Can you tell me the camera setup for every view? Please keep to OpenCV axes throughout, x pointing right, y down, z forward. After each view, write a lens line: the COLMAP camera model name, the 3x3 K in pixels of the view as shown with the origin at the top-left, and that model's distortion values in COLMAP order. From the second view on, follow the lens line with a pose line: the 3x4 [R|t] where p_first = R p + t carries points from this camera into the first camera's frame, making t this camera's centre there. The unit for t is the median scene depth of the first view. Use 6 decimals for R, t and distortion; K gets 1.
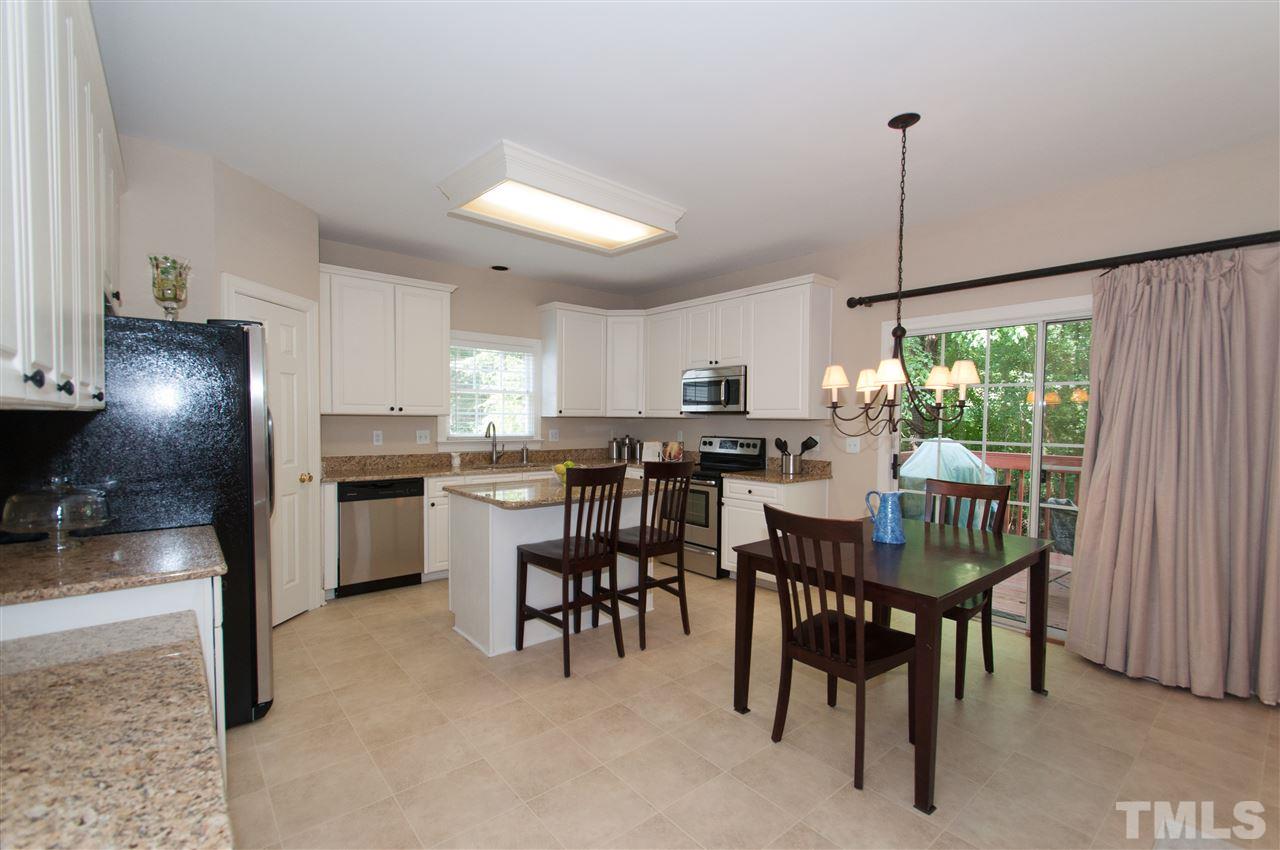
lens RADIAL K [[560.9, 0, 644.8], [0, 560.9, 435.8], [0, 0, 1]] dist [0.000742, -0.000025]
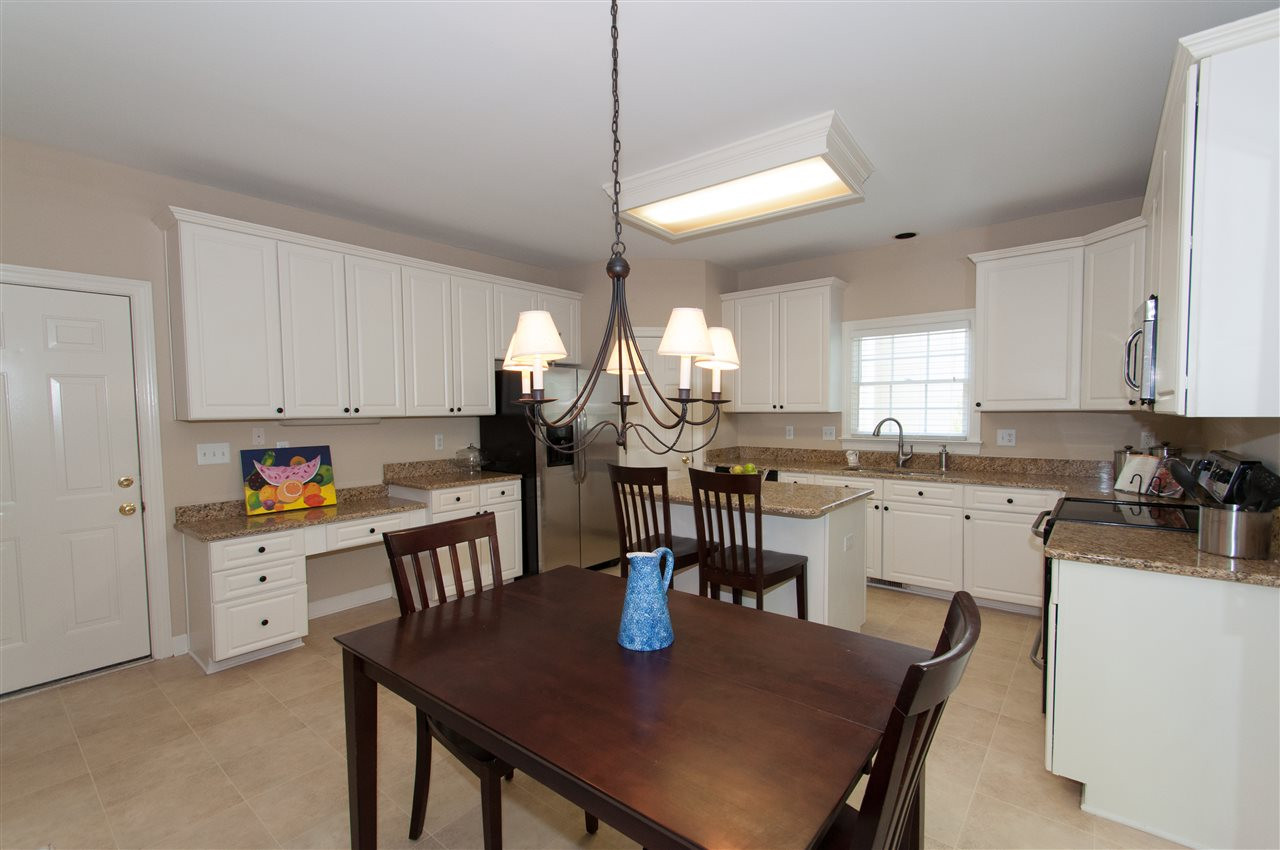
lens RADIAL K [[551.6, 0, 643.2], [0, 551.6, 438.1], [0, 0, 1]] dist [0.000332, -0.000170]
pose [[0.175817, 0.040403, -0.983593, 0.529265], [-0.019297, 0.999107, 0.037591, -0.020126], [0.984234, 0.012371, 0.176440, 0.500223]]
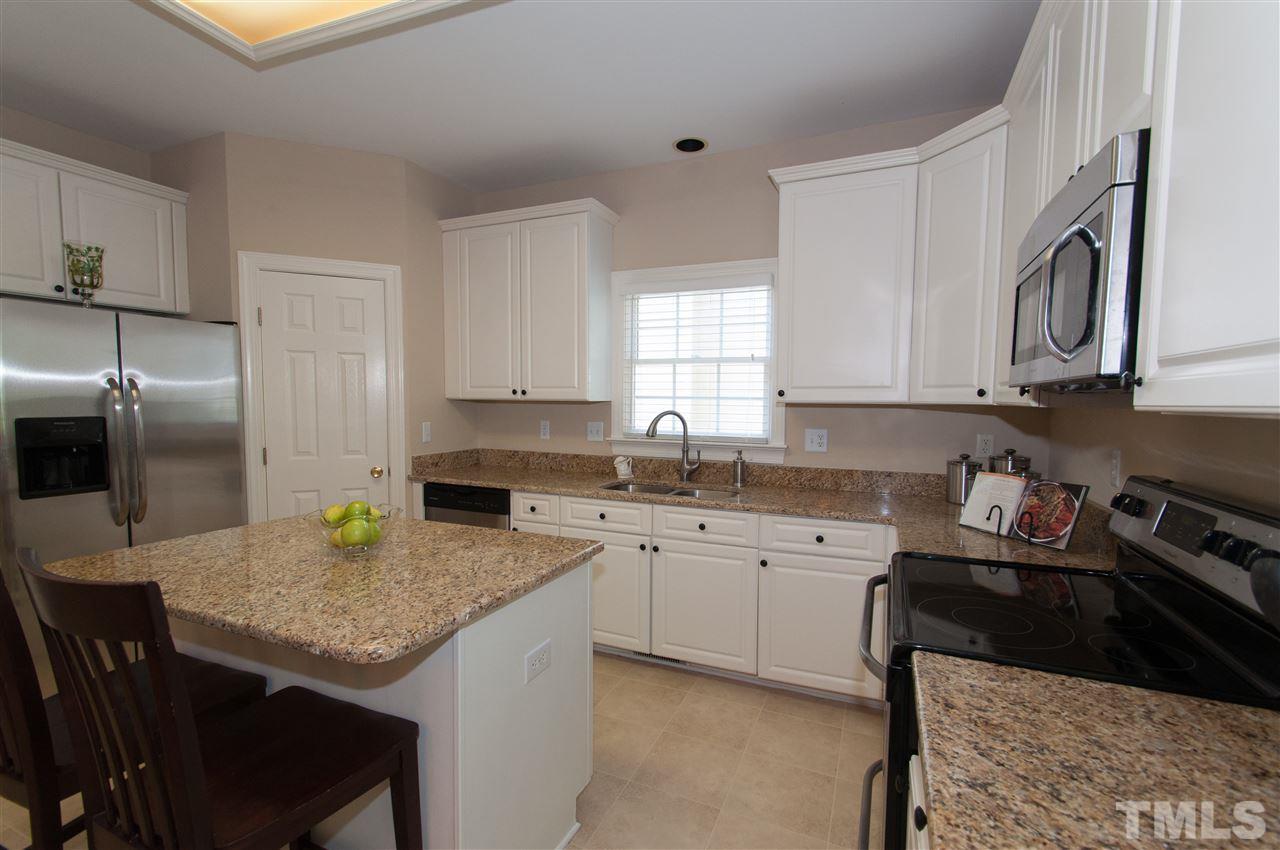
lens RADIAL K [[560.9, 0, 644.8], [0, 560.9, 435.8], [0, 0, 1]] dist [0.000742, -0.000025]
pose [[0.444930, 0.053791, -0.893948, 0.268923], [-0.033056, 0.998501, 0.043630, -0.025467], [0.894955, 0.010138, 0.446041, 0.747217]]
